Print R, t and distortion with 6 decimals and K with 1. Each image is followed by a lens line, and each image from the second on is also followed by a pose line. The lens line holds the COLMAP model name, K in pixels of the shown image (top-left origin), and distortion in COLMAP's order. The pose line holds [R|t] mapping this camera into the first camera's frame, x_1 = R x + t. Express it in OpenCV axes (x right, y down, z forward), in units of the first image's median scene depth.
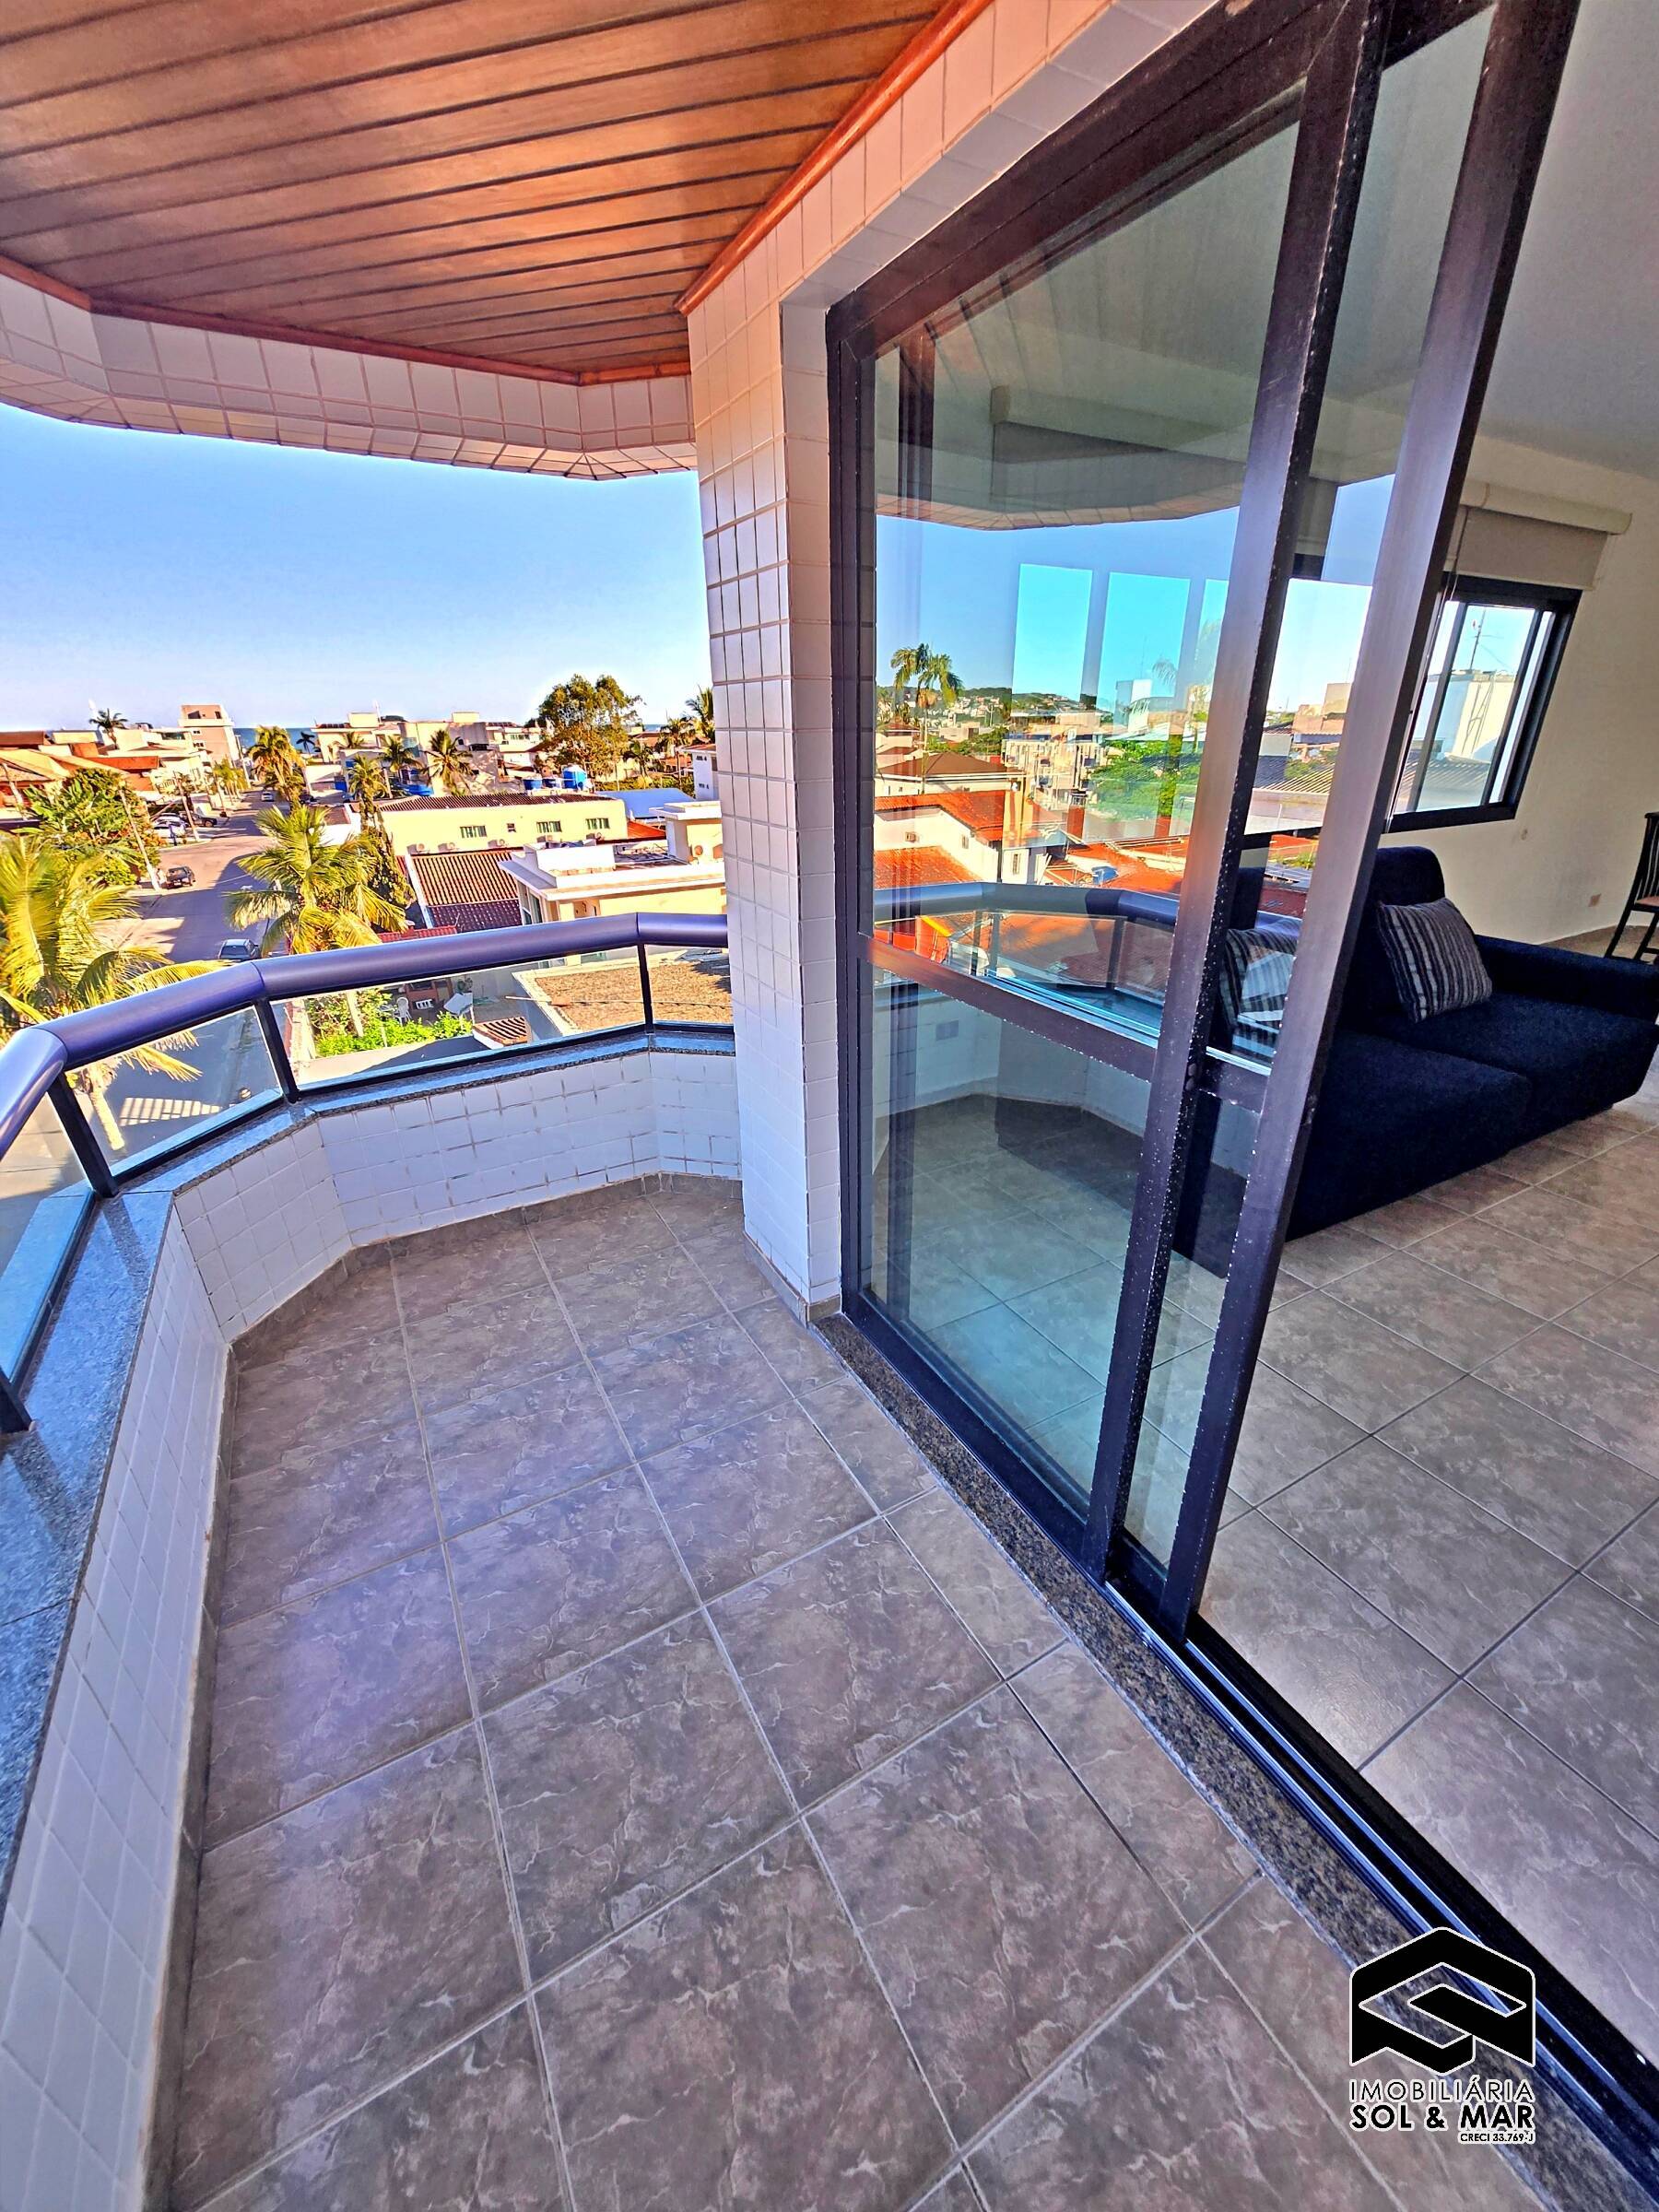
lens RADIAL K [[870.4, 0, 839.3], [0, 870.4, 1114.1], [0, 0, 1]] dist [-0.002205, -0.000059]
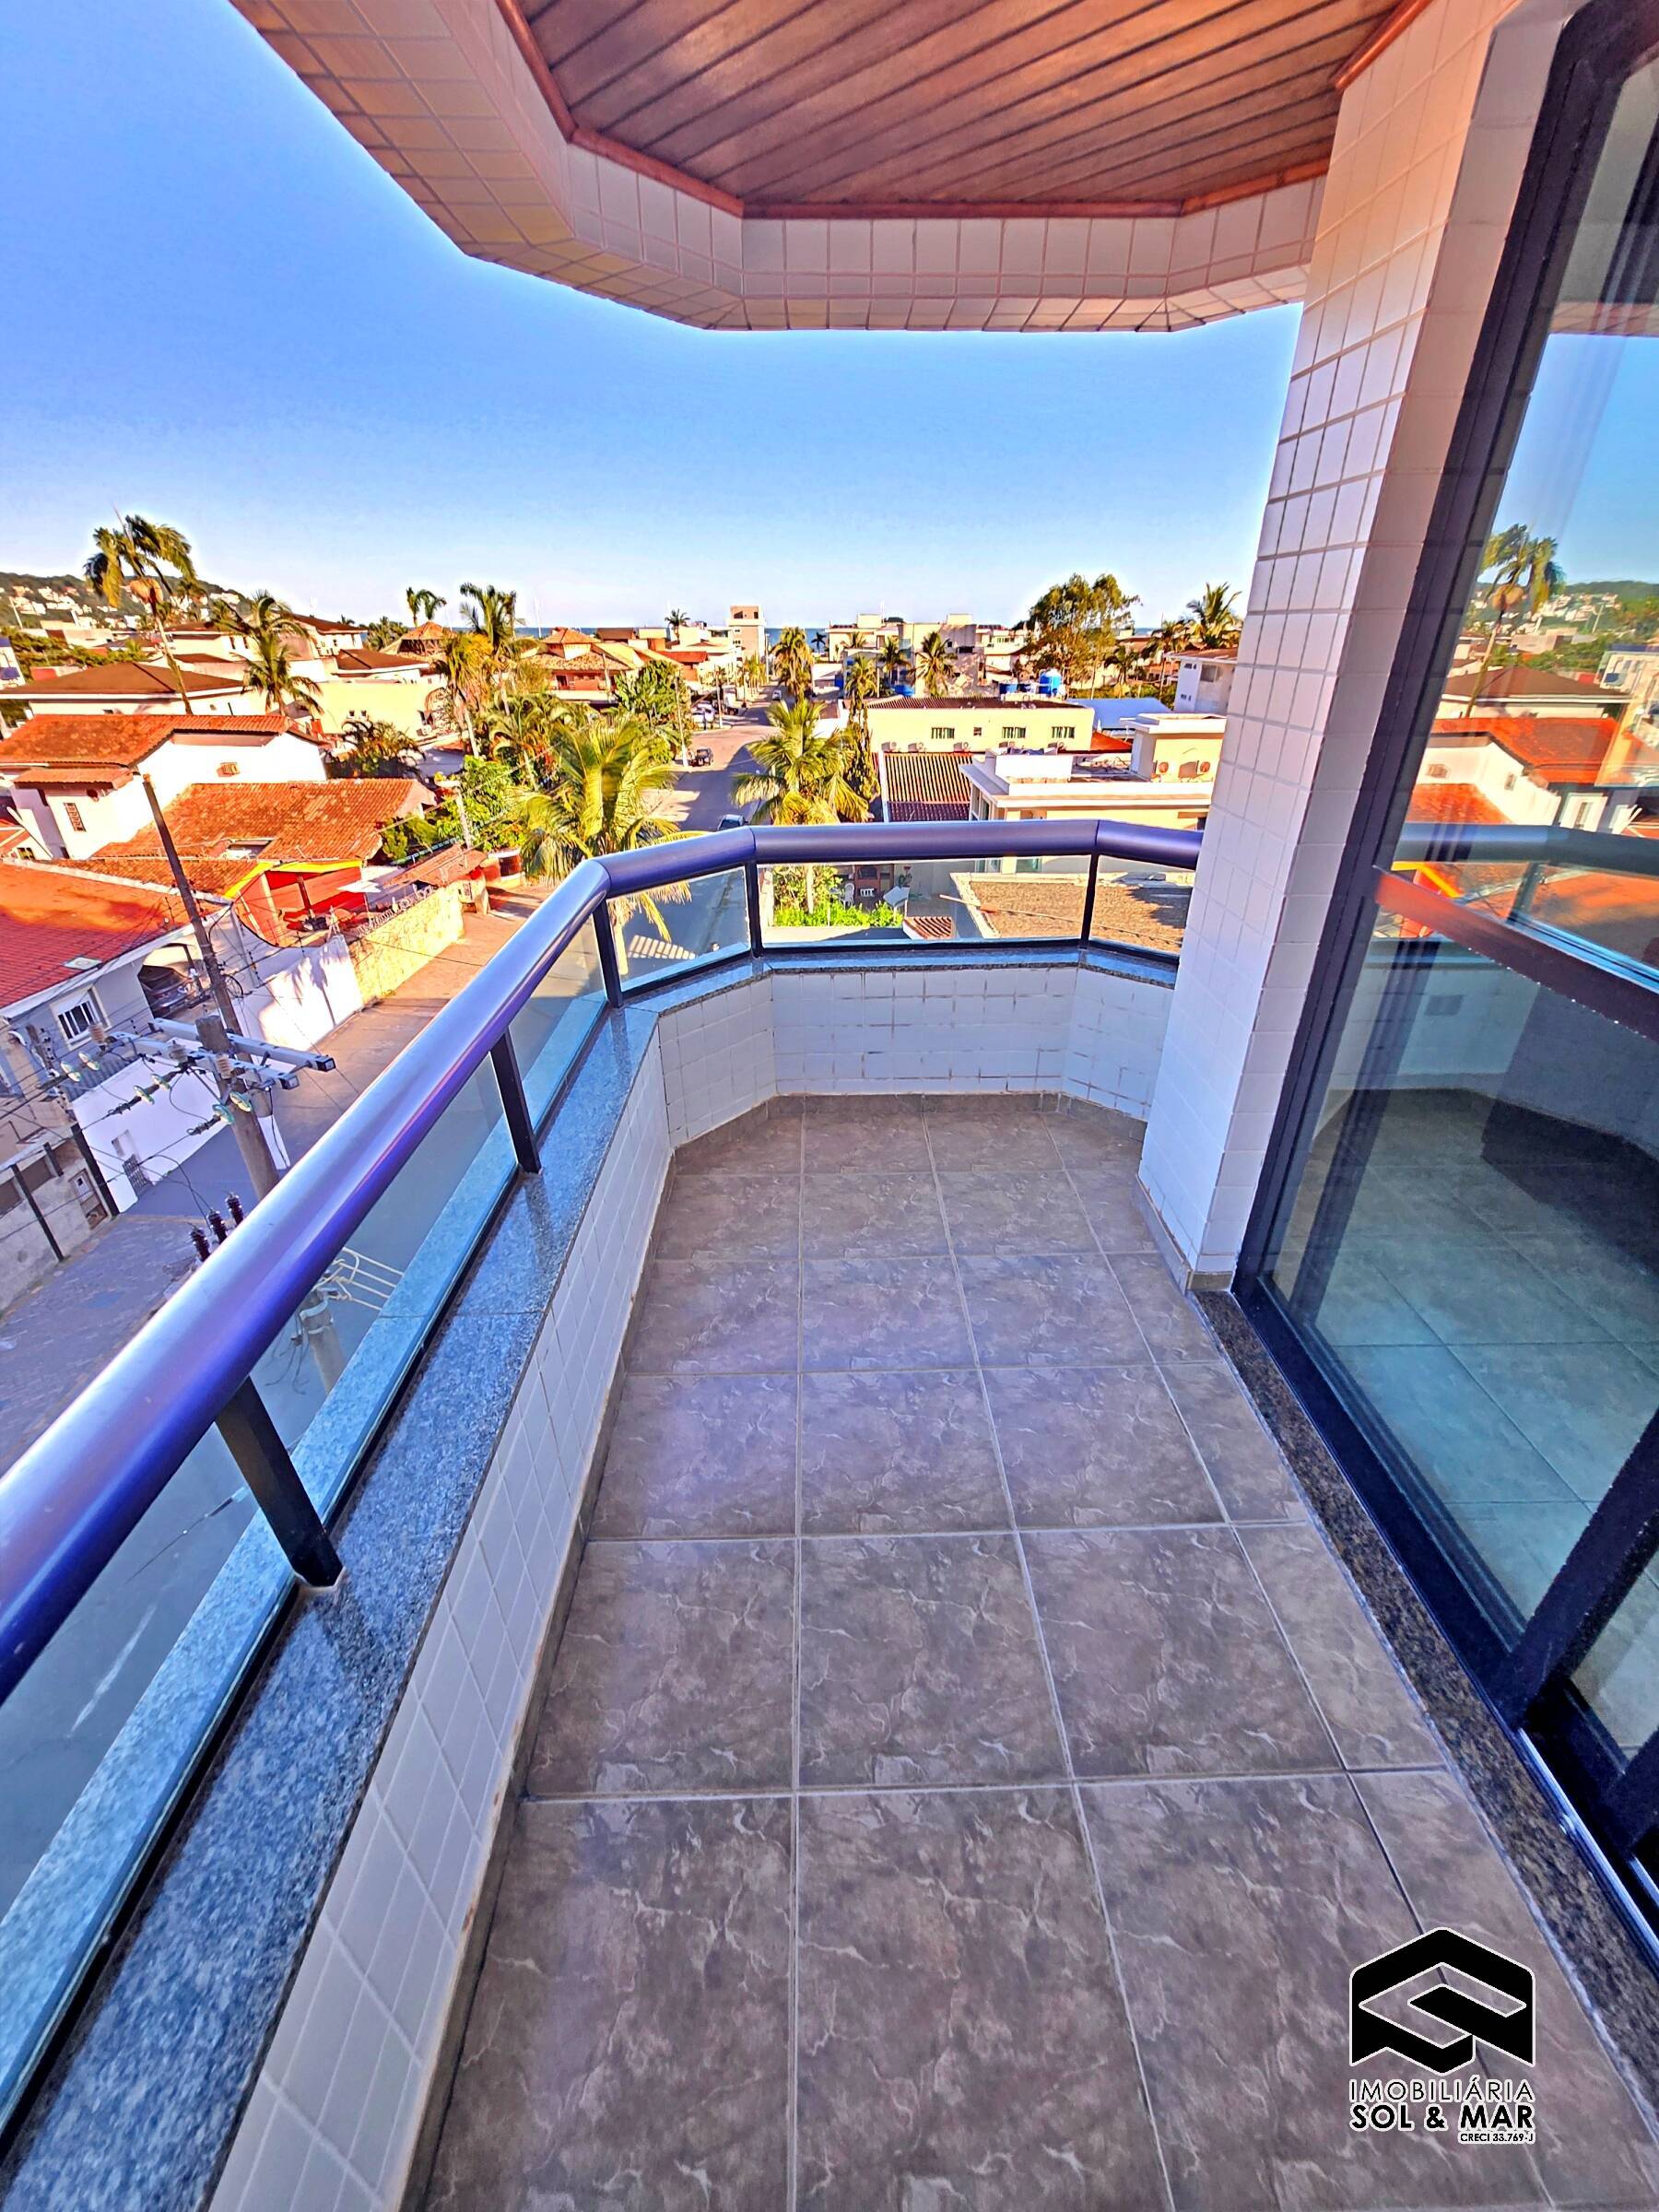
lens RADIAL K [[873.8, 0, 836.9], [0, 873.8, 1094.2], [0, 0, 1]] dist [-0.000849, -0.000350]
pose [[0.880035, 0.231219, -0.414820, -0.021074], [-0.201858, 0.972761, 0.113973, 0.007730], [0.429873, -0.016566, 0.902737, 0.016337]]
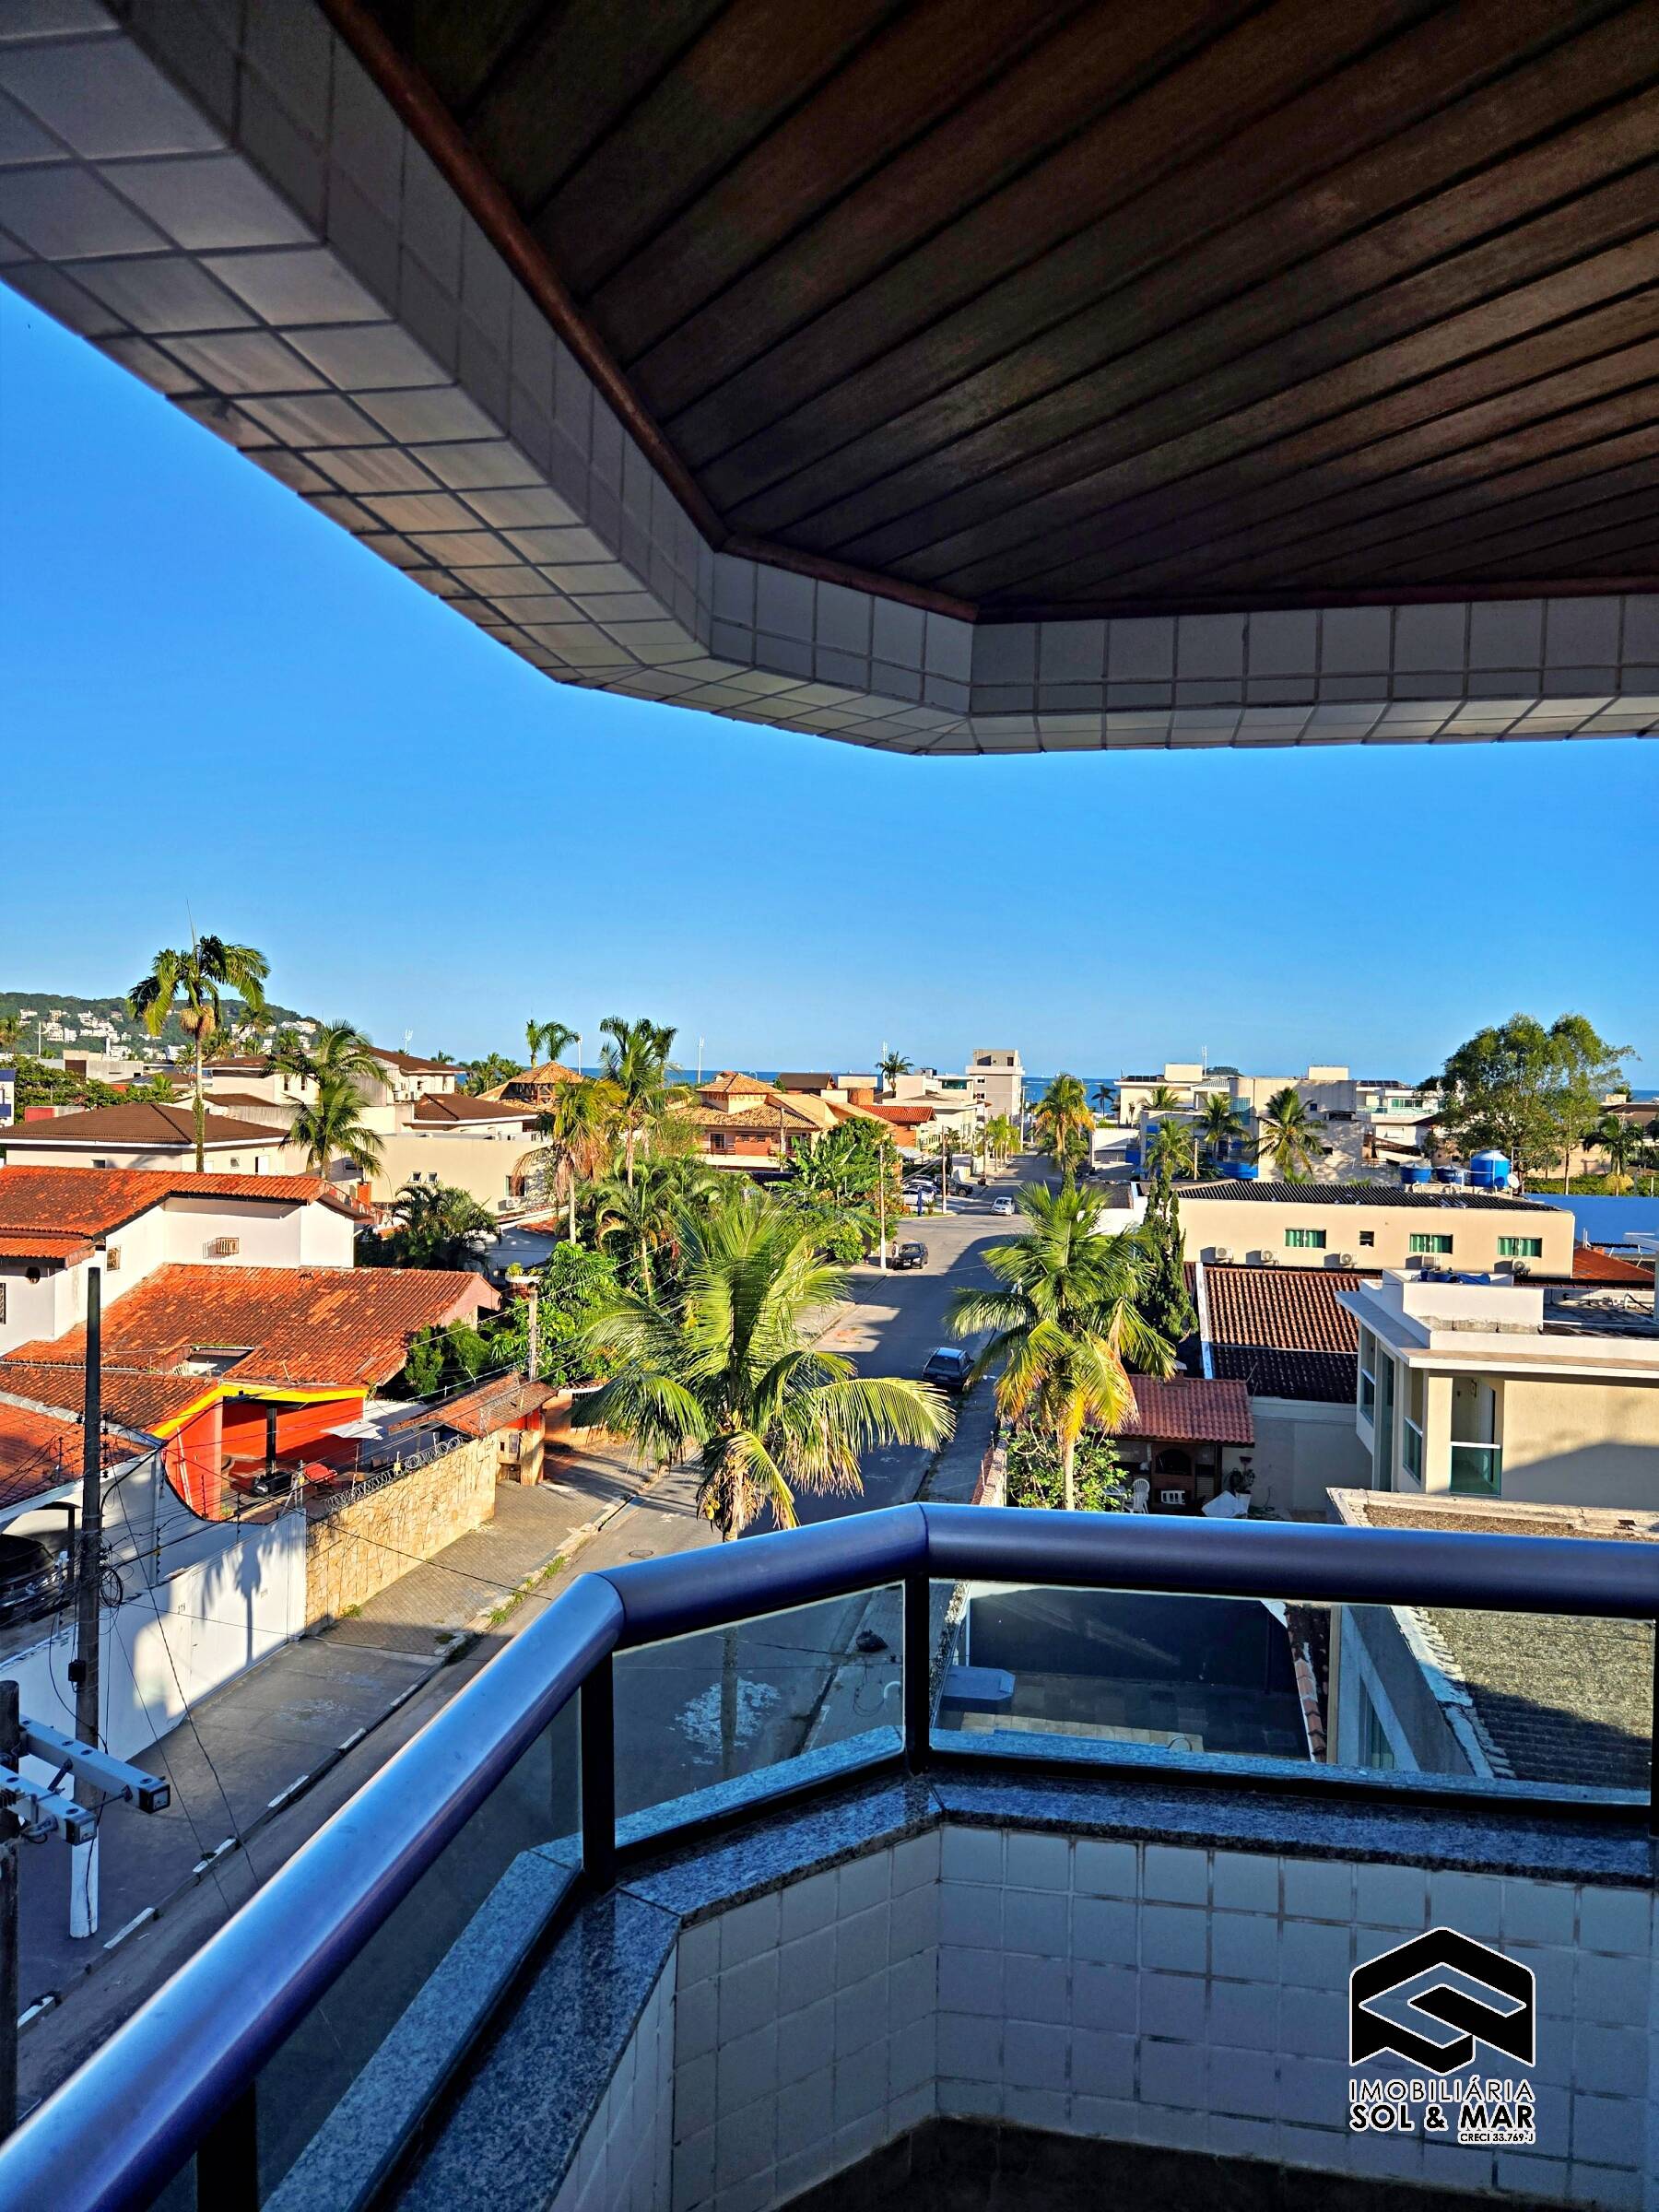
lens RADIAL K [[1464.2, 0, 825.5], [0, 1464.2, 1127.1], [0, 0, 1]] dist [0.037008, -0.005562]
pose [[0.763423, 0.050629, -0.643912, -0.081689], [-0.292356, 0.916039, -0.274592, -0.093304], [0.575946, 0.397881, 0.714127, 0.124525]]
